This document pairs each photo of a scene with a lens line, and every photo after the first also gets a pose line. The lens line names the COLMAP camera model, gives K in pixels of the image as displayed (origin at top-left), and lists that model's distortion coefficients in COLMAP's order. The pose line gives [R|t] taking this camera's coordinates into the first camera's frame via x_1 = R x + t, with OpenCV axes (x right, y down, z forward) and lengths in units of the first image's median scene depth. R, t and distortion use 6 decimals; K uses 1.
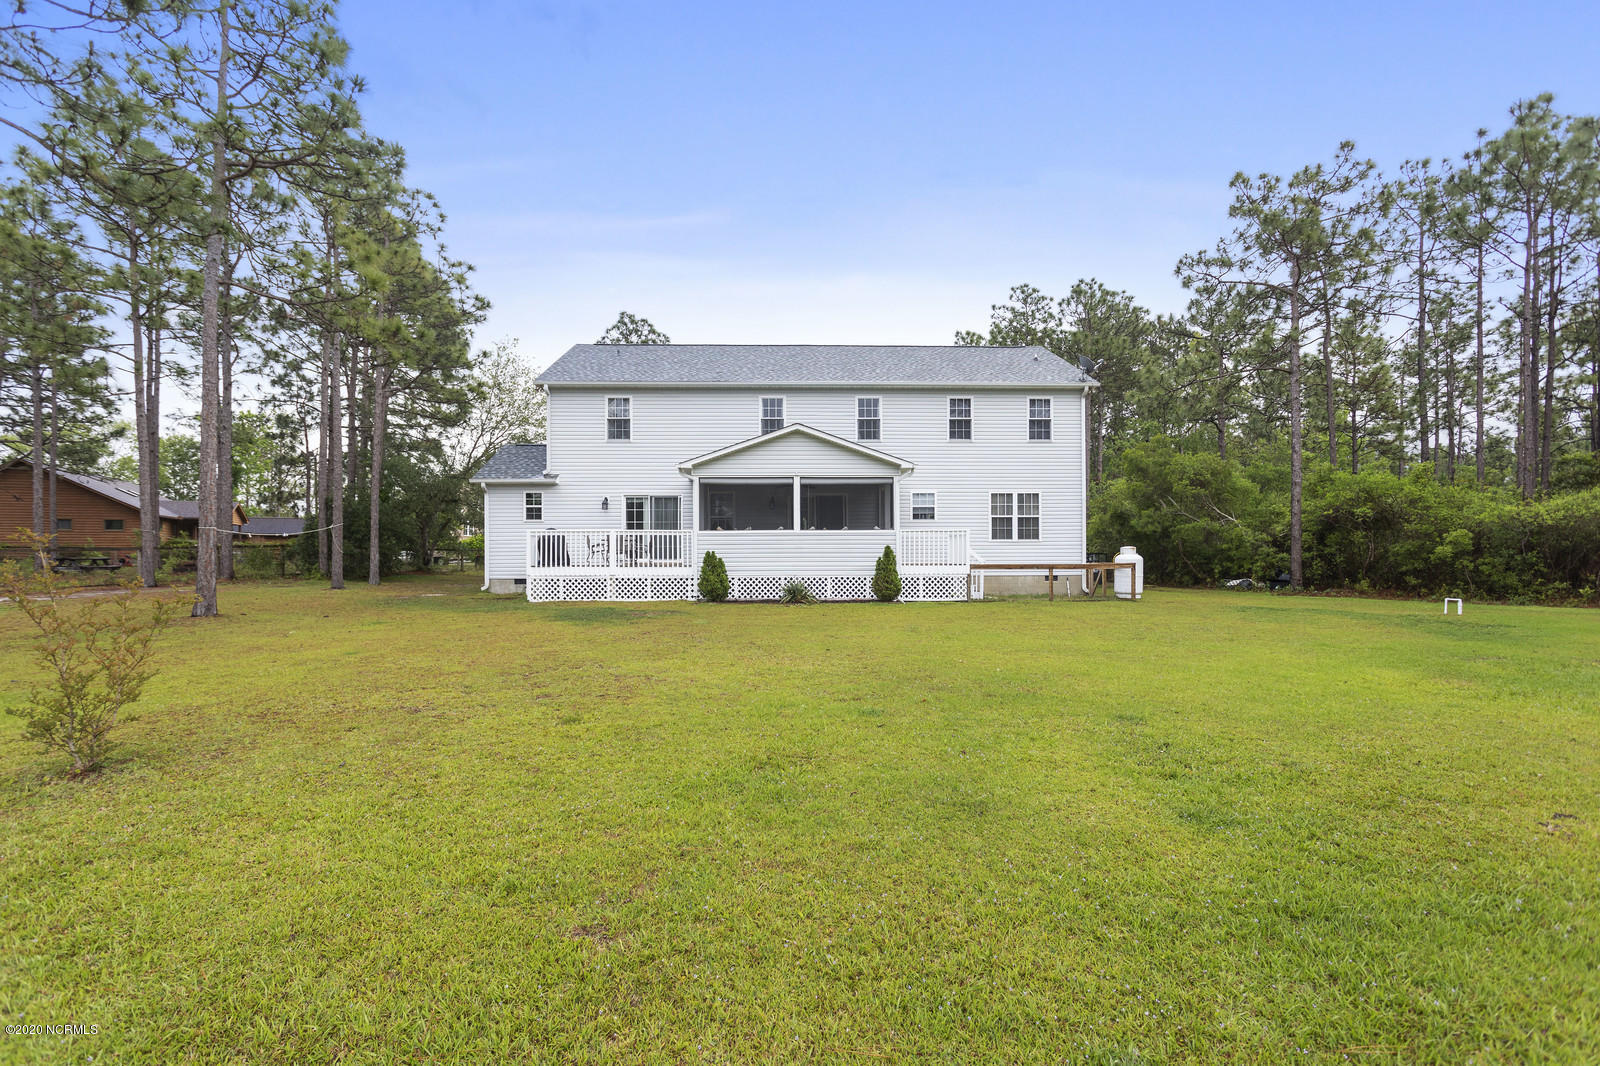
lens RADIAL K [[759.4, 0, 797.7], [0, 759.4, 544.6], [0, 0, 1]] dist [-0.001979, 0.001017]
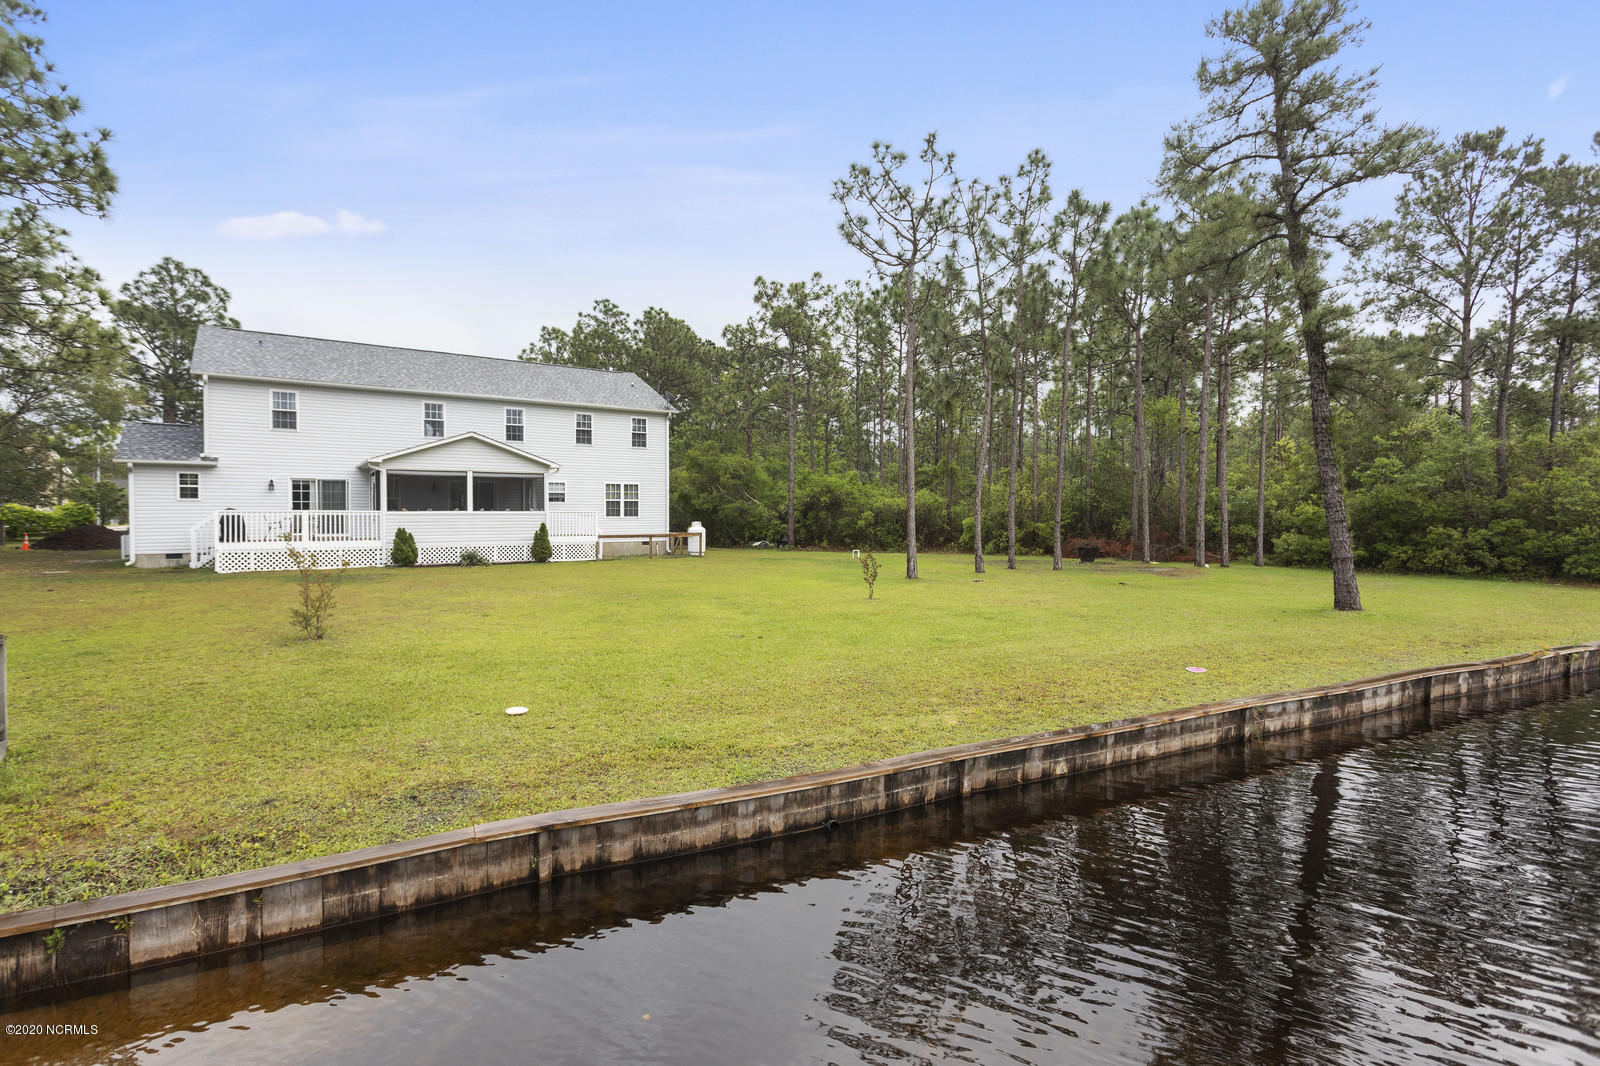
lens RADIAL K [[759.4, 0, 809.1], [0, 759.4, 528.4], [0, 0, 1]] dist [-0.001979, 0.001017]
pose [[0.831039, -0.009165, 0.556138, -0.214759], [-0.004147, 0.999734, 0.022672, -0.018575], [-0.556198, -0.021148, 0.830780, -0.376618]]
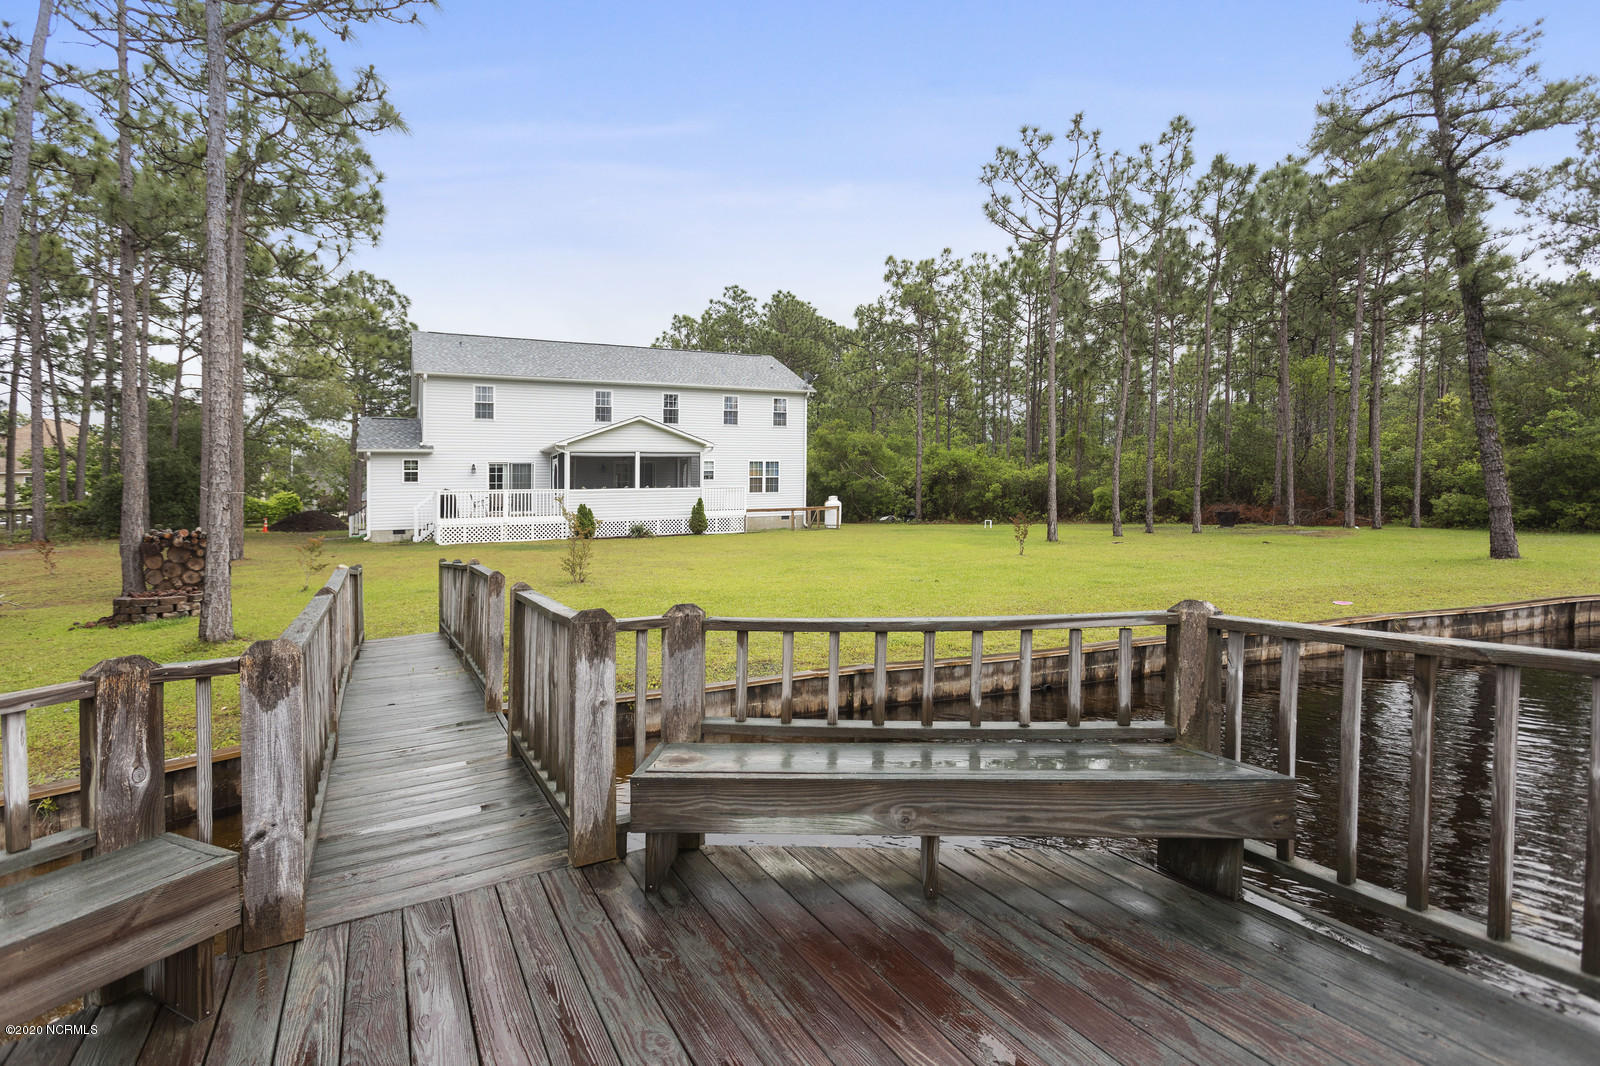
lens RADIAL K [[759.4, 0, 822.8], [0, 759.4, 542.4], [0, 0, 1]] dist [-0.001979, 0.001017]
pose [[0.896397, -0.045593, 0.440901, -0.290820], [0.017567, 0.997569, 0.067442, -0.006000], [-0.442904, -0.052709, 0.895018, -0.420478]]
